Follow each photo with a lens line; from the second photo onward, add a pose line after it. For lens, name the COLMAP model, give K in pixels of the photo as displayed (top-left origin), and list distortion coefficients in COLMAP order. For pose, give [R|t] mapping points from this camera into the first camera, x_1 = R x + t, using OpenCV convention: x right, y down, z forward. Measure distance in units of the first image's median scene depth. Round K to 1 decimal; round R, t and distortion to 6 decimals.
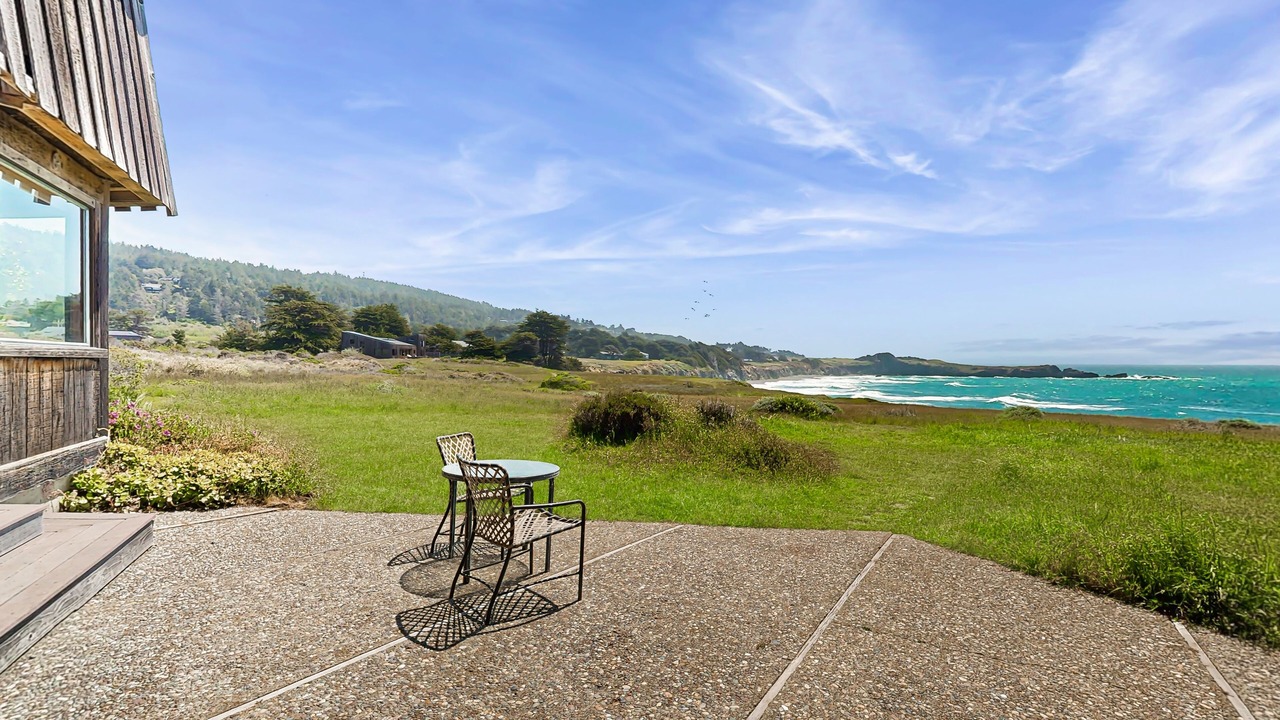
lens RADIAL K [[555.2, 0, 629.3], [0, 555.2, 358.6], [0, 0, 1]] dist [-0.000748, -0.000098]
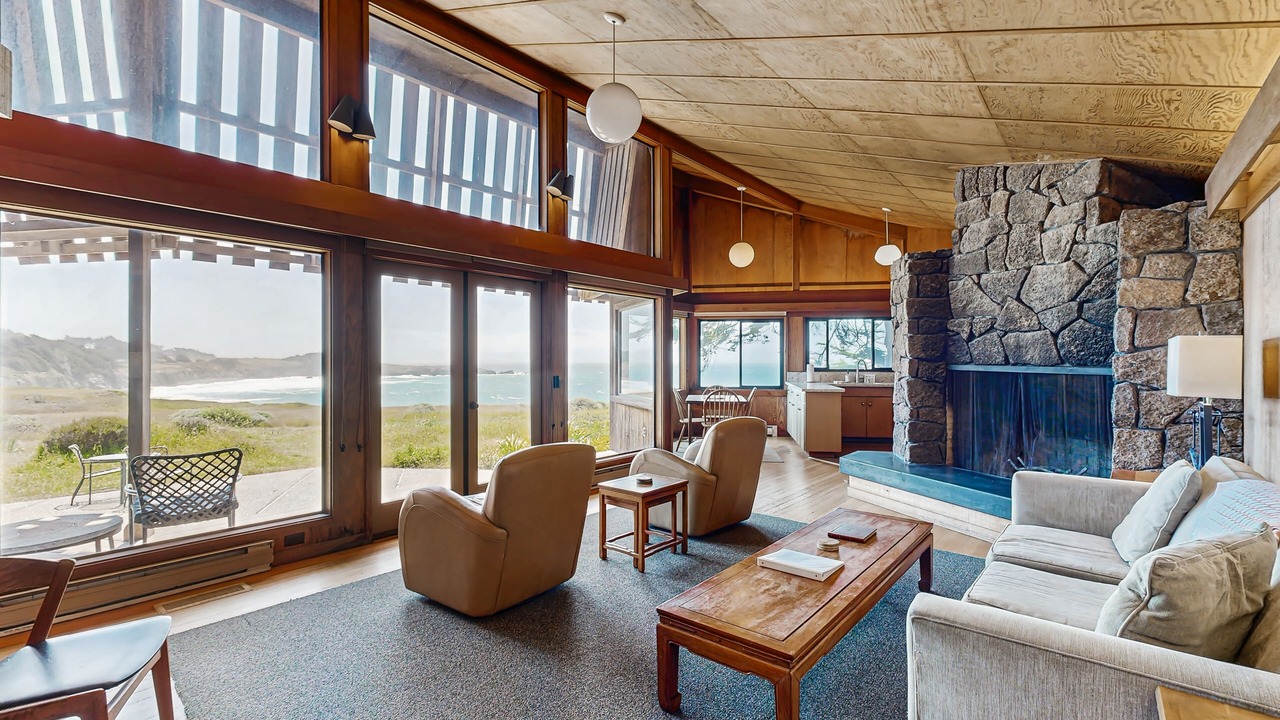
lens RADIAL K [[555.2, 0, 636.1], [0, 555.2, 359.0], [0, 0, 1]] dist [-0.000748, -0.000098]
pose [[0.578142, 0.004316, 0.815925, -0.339363], [-0.003345, 0.999990, -0.002919, -0.065277], [-0.815930, -0.001042, 0.578150, -0.674793]]
